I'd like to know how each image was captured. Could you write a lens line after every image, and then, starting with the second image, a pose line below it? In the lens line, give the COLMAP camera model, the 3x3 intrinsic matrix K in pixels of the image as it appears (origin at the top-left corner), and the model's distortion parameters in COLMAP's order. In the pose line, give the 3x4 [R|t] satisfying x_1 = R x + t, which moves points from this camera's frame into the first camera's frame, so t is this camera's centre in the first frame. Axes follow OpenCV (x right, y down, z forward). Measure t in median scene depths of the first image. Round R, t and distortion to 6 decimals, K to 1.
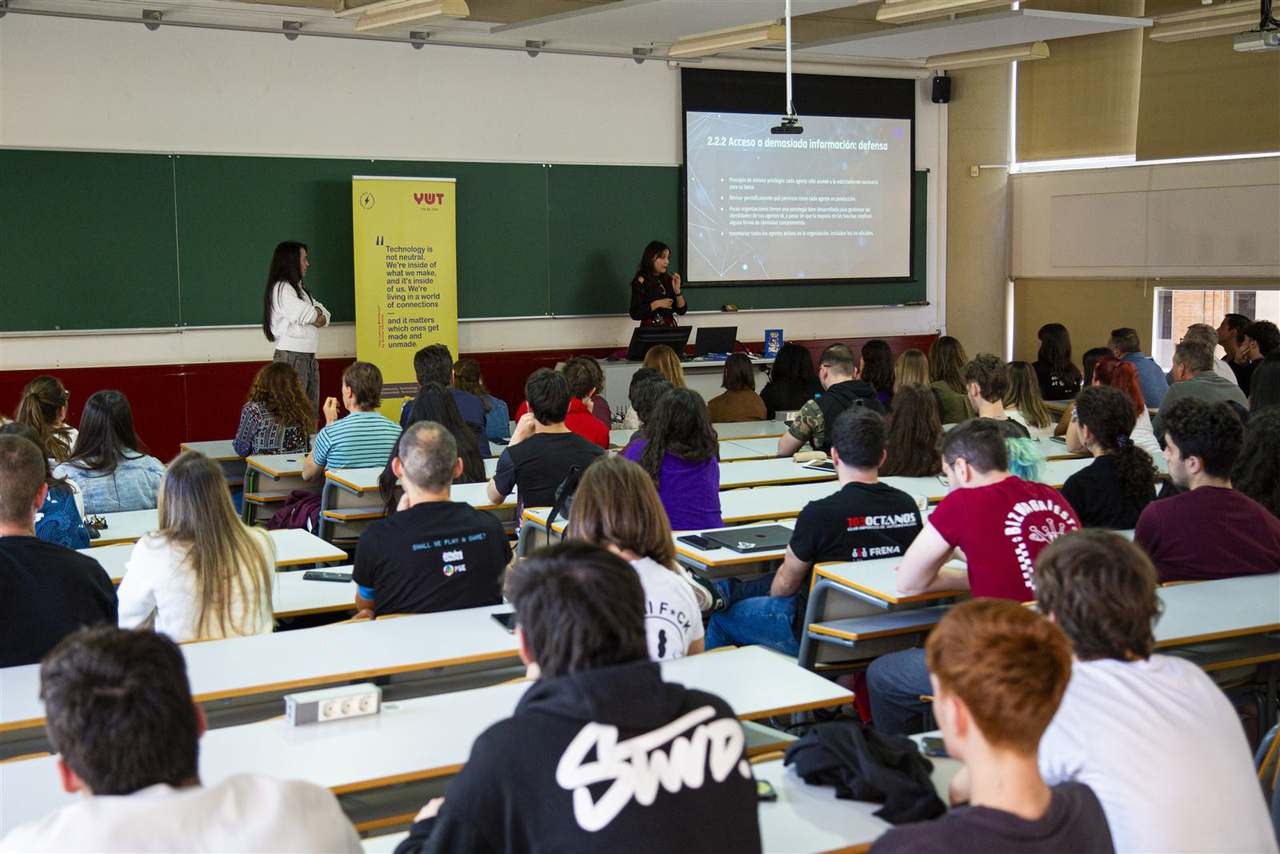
lens RADIAL K [[1922.6, 0, 640.0], [0, 1922.6, 427.0], [0, 0, 1]] dist [0.156494, 0.002267]
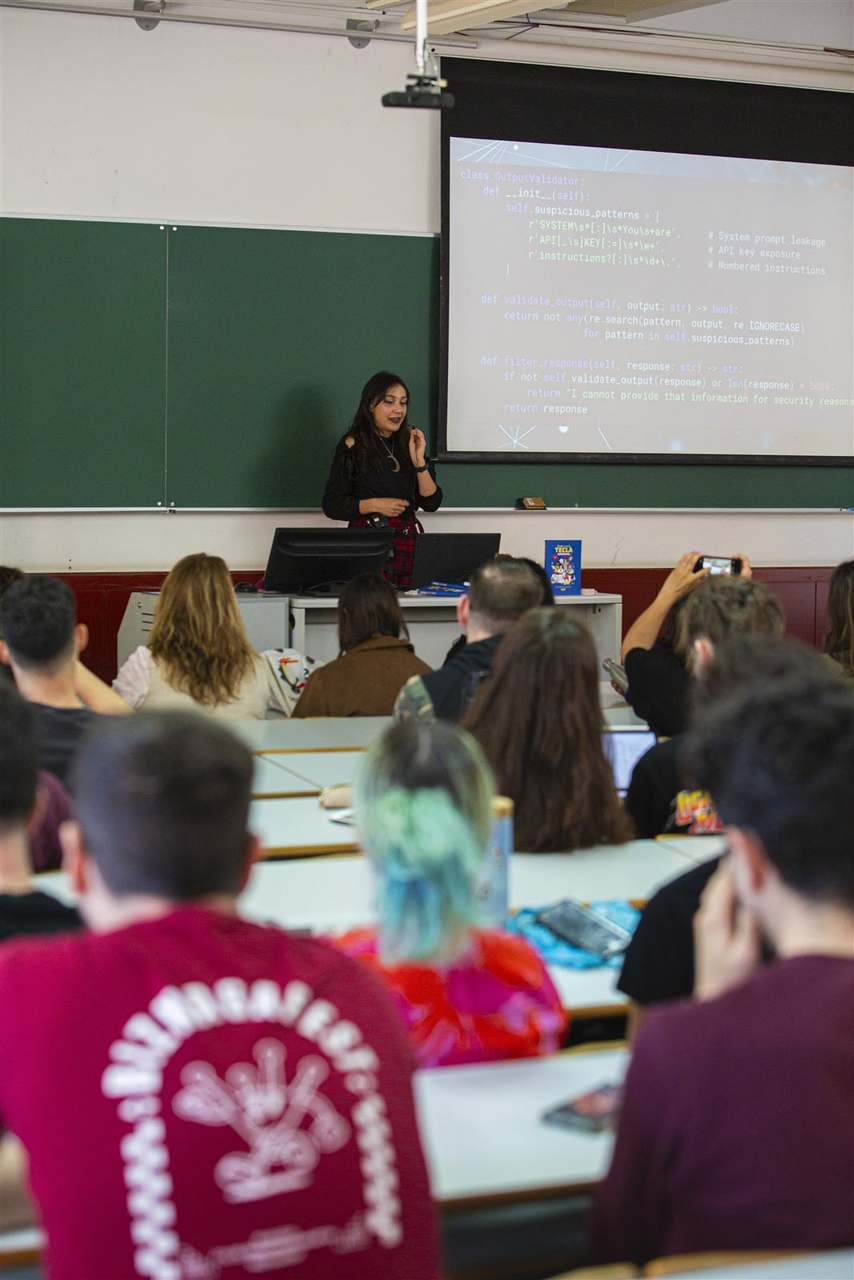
lens RADIAL K [[2952.2, 0, 427.0], [0, 2952.2, 640.0], [0, 0, 1]] dist [-0.266533, 0.557003]
pose [[0.994942, 0.025989, -0.097030, 0.111489], [-0.028708, 0.999230, -0.026731, -0.001872], [0.096261, 0.029382, 0.994922, 0.214617]]
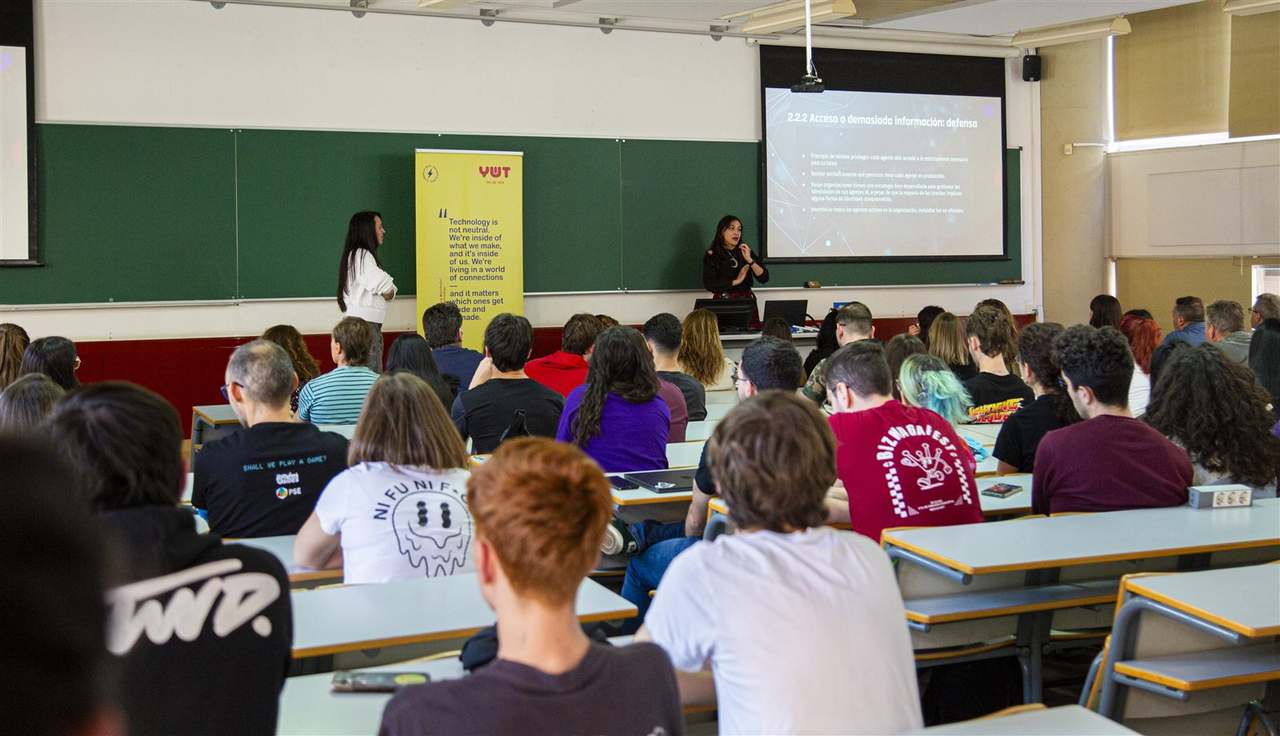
lens RADIAL K [[1942.0, 0, 737.7], [0, 1942.0, 242.8], [0, 0, 1]] dist [0.137559, 0.010243]
pose [[0.998727, -0.002448, -0.050388, 0.066738], [-0.002565, 0.995066, -0.099183, 0.017645], [0.050382, 0.099186, 0.993793, 0.010495]]
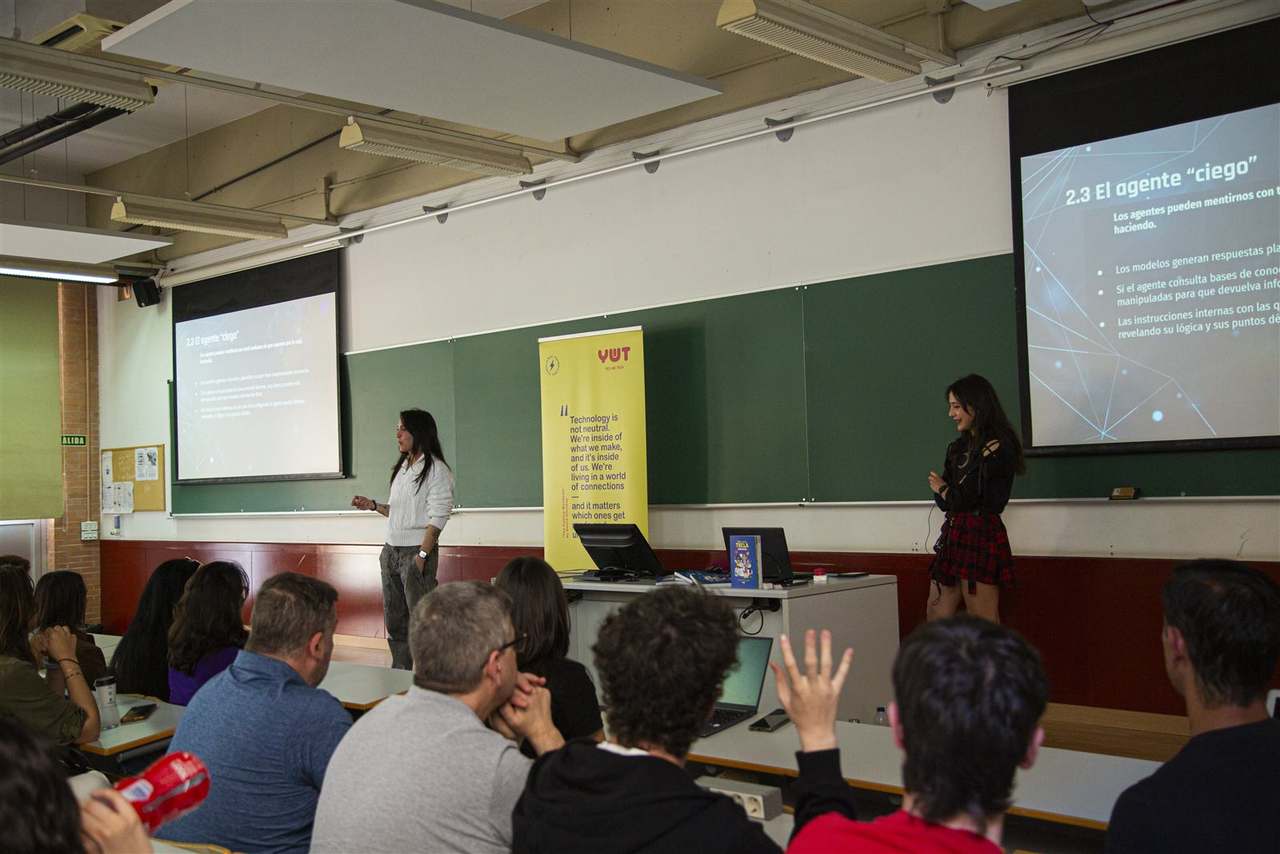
lens RADIAL K [[1404.5, 0, 595.3], [0, 1404.5, 433.9], [0, 0, 1]] dist [0.015207, -0.001457]
pose [[0.180363, -0.028788, -0.983179, 0.463035], [-0.056367, 0.997626, -0.039551, -0.062087], [0.981984, 0.062553, 0.178312, 0.891888]]
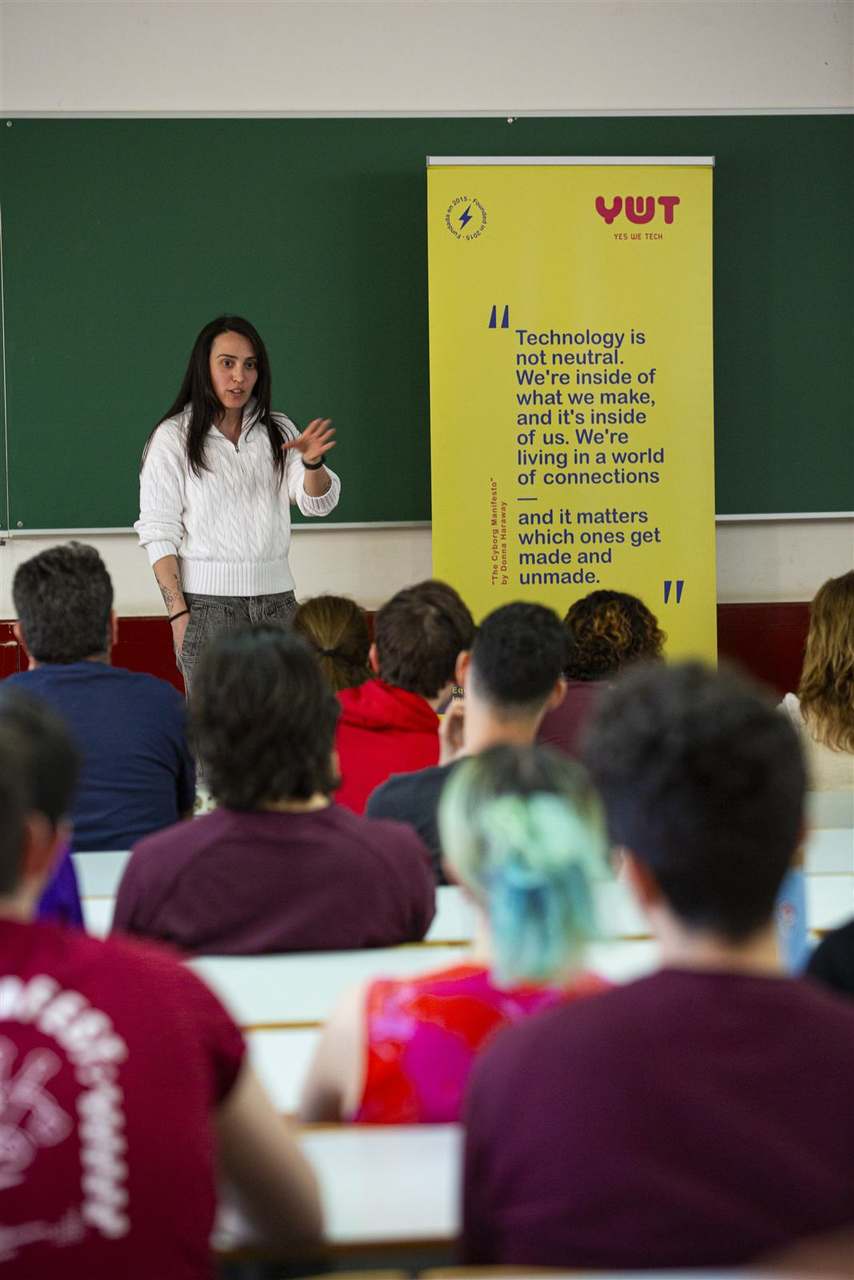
lens RADIAL K [[4417.8, 0, 427.0], [0, 4417.8, 640.0], [0, 0, 1]] dist [0.162208, 4.775369]
pose [[0.915326, 0.011176, -0.402558, 0.217408], [-0.028156, 0.998945, -0.036288, 0.003784], [0.401728, 0.044550, 0.914675, 0.157998]]
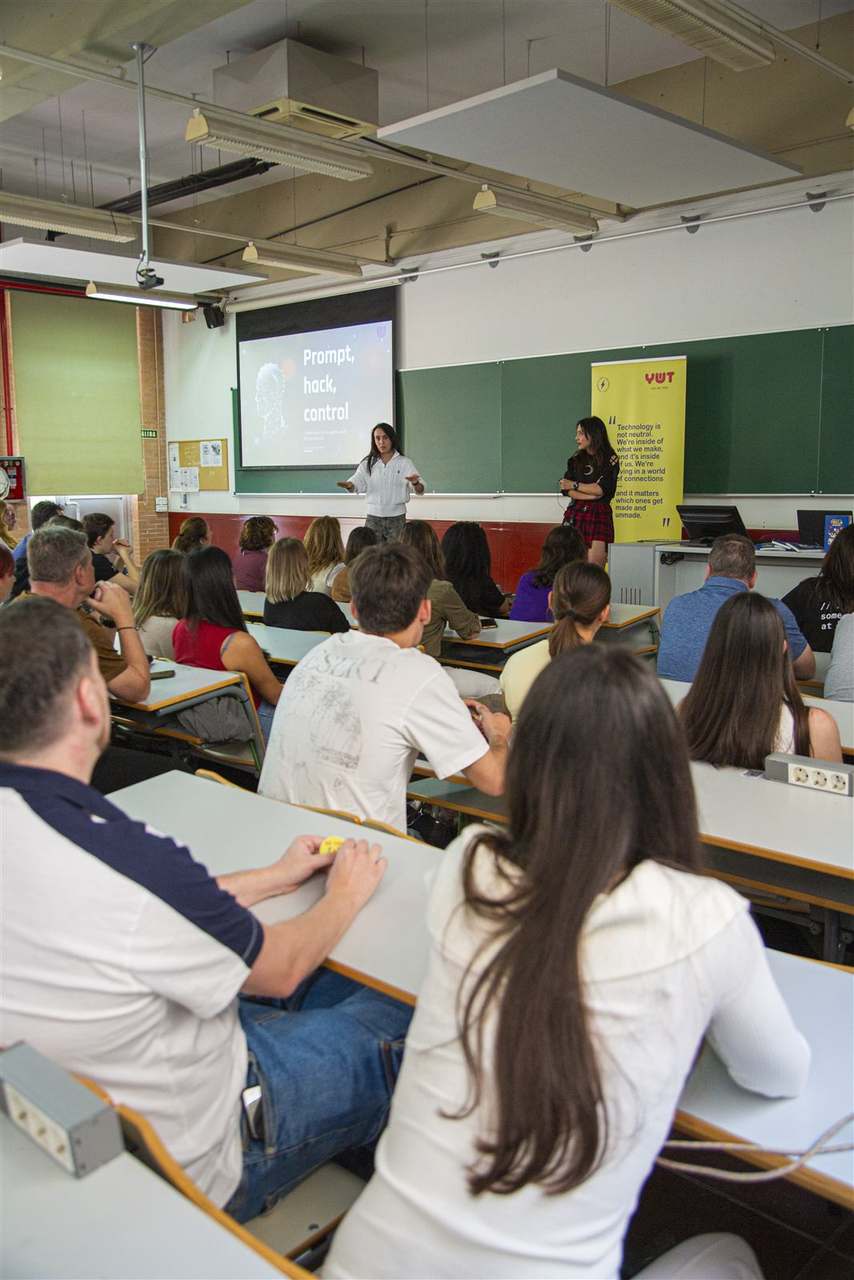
lens RADIAL K [[1108.6, 0, 427.0], [0, 1108.6, 640.0], [0, 0, 1]] dist [-0.011721, 0.009602]
pose [[0.205548, 0.151582, -0.966836, 0.471458], [-0.078485, 0.987303, 0.138105, -0.050605], [0.975495, 0.047495, 0.214835, 0.754355]]
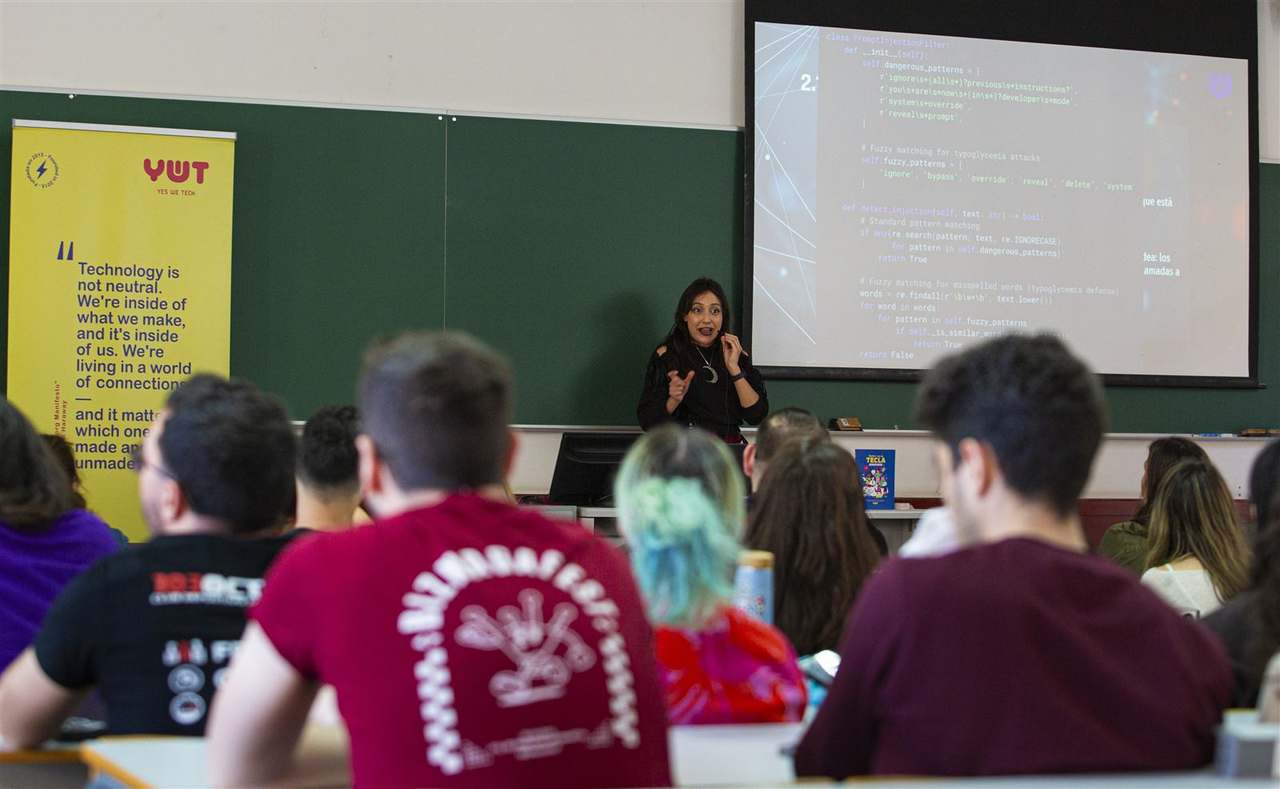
lens RADIAL K [[3593.9, 0, 691.4], [0, 3593.9, 296.7], [0, 0, 1]] dist [-0.239056, 0.675176]
pose [[0.992980, 0.012864, -0.117577, 0.129081], [-0.028896, 0.990331, -0.135683, 0.033509], [0.114695, 0.138128, 0.983751, 0.122344]]
